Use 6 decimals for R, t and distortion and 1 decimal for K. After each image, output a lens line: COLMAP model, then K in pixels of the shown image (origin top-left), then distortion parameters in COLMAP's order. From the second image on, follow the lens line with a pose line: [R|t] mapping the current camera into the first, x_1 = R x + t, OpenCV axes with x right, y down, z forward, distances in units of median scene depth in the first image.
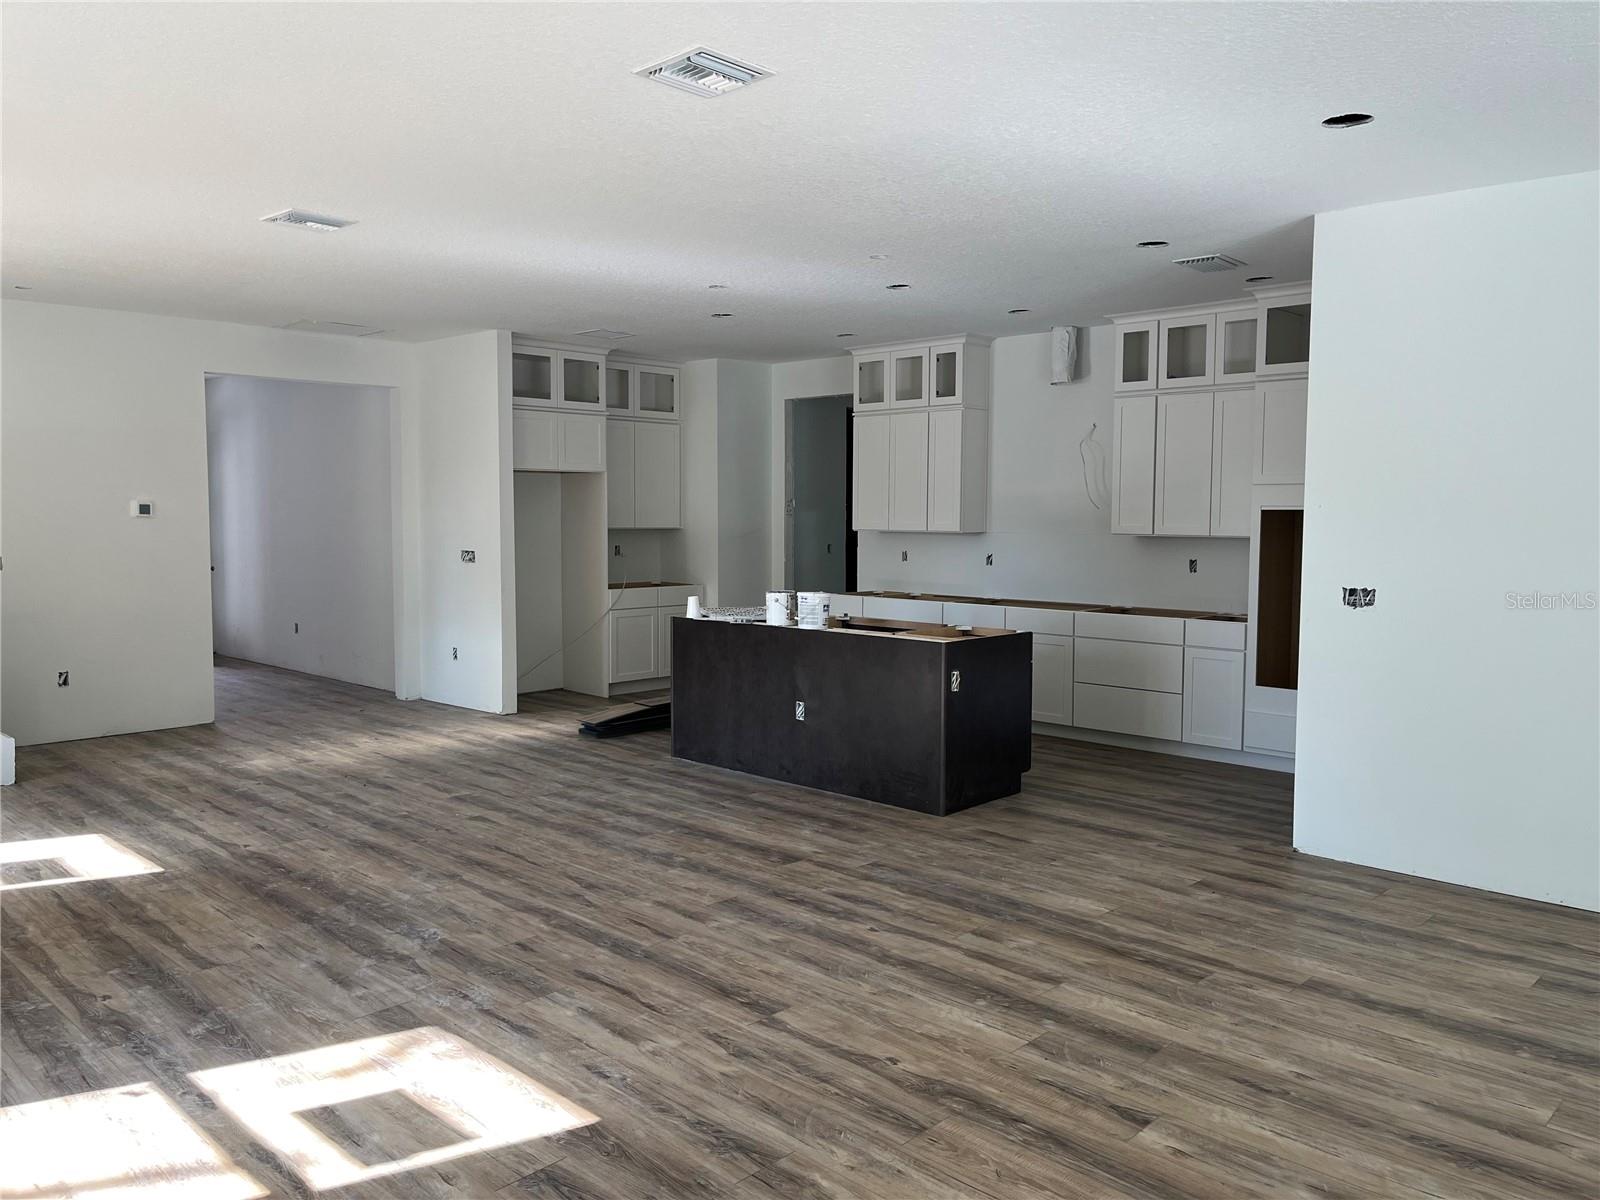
lens RADIAL K [[1202.7, 0, 795.7], [0, 1202.7, 603.9], [0, 0, 1]] dist [0.045355, -0.058866]
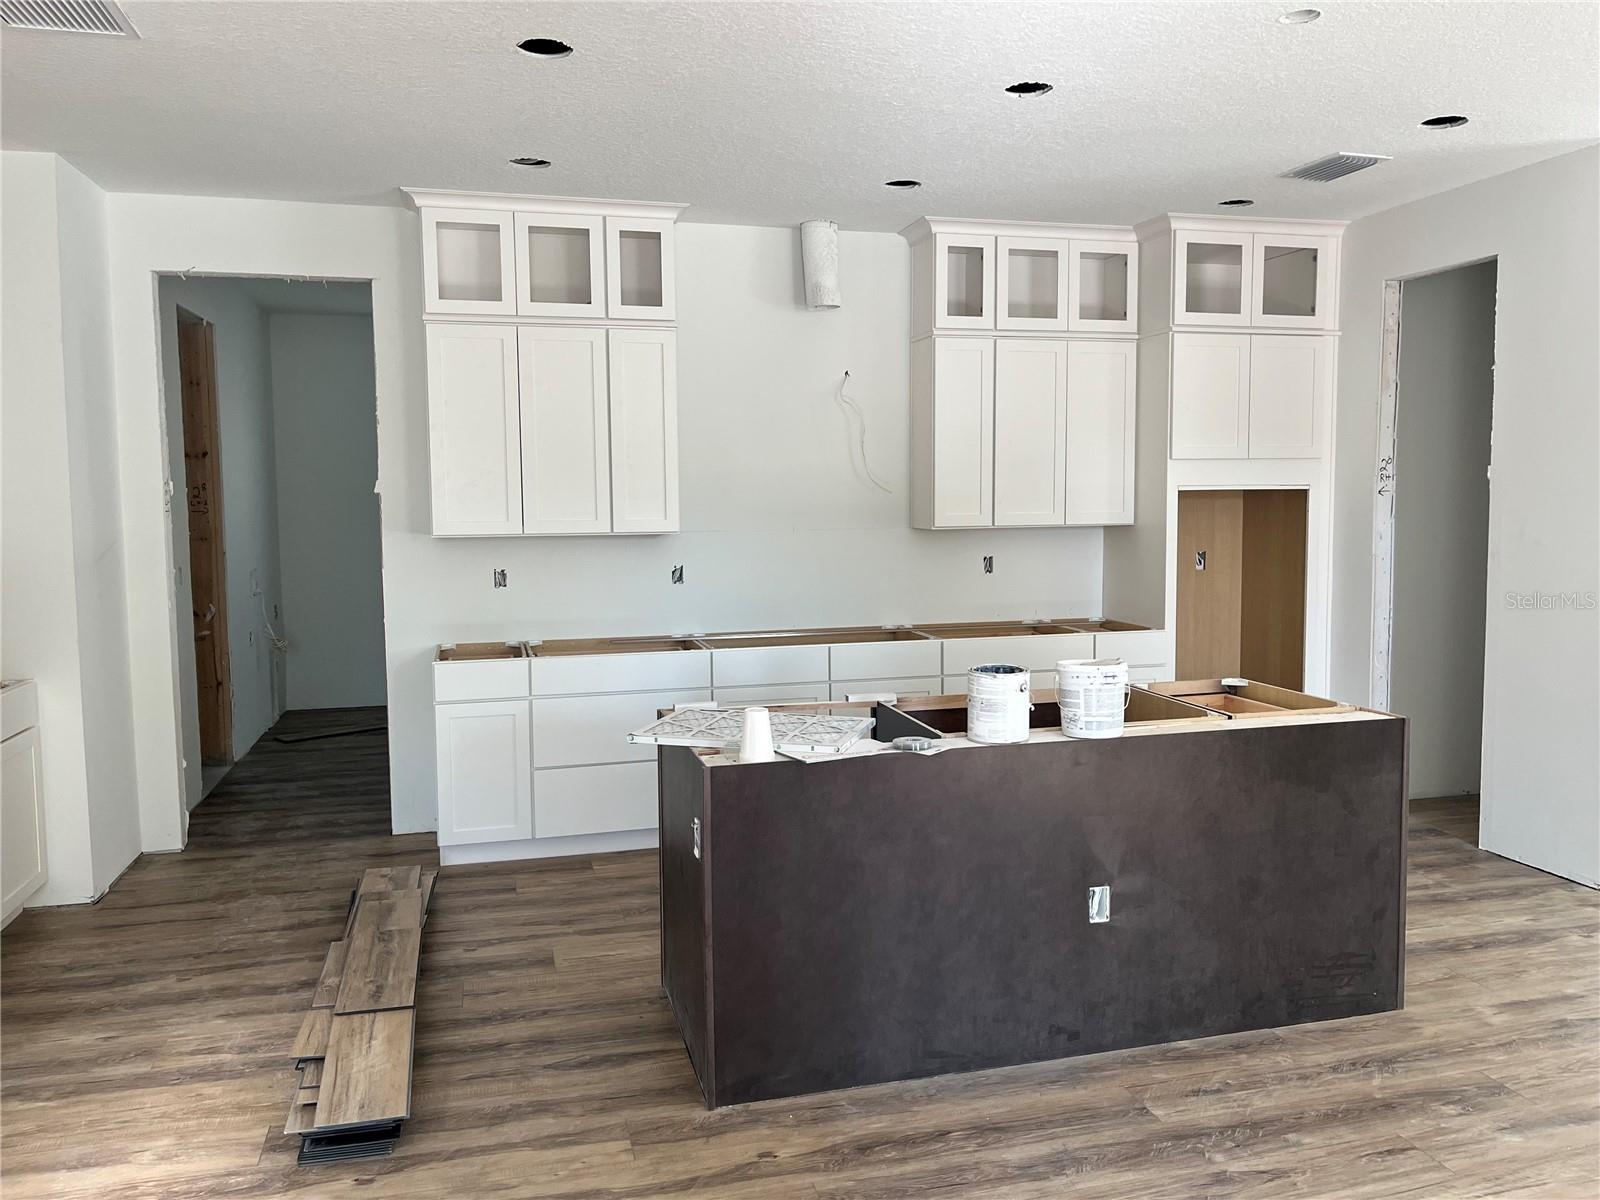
lens RADIAL K [[1202.7, 0, 804.6], [0, 1202.7, 586.8], [0, 0, 1]] dist [0.045355, -0.058866]
pose [[0.504852, -0.077620, 0.859709, -0.640964], [0.078212, 0.995966, 0.043993, -0.097574], [-0.859655, 0.045029, 0.508886, 1.144667]]
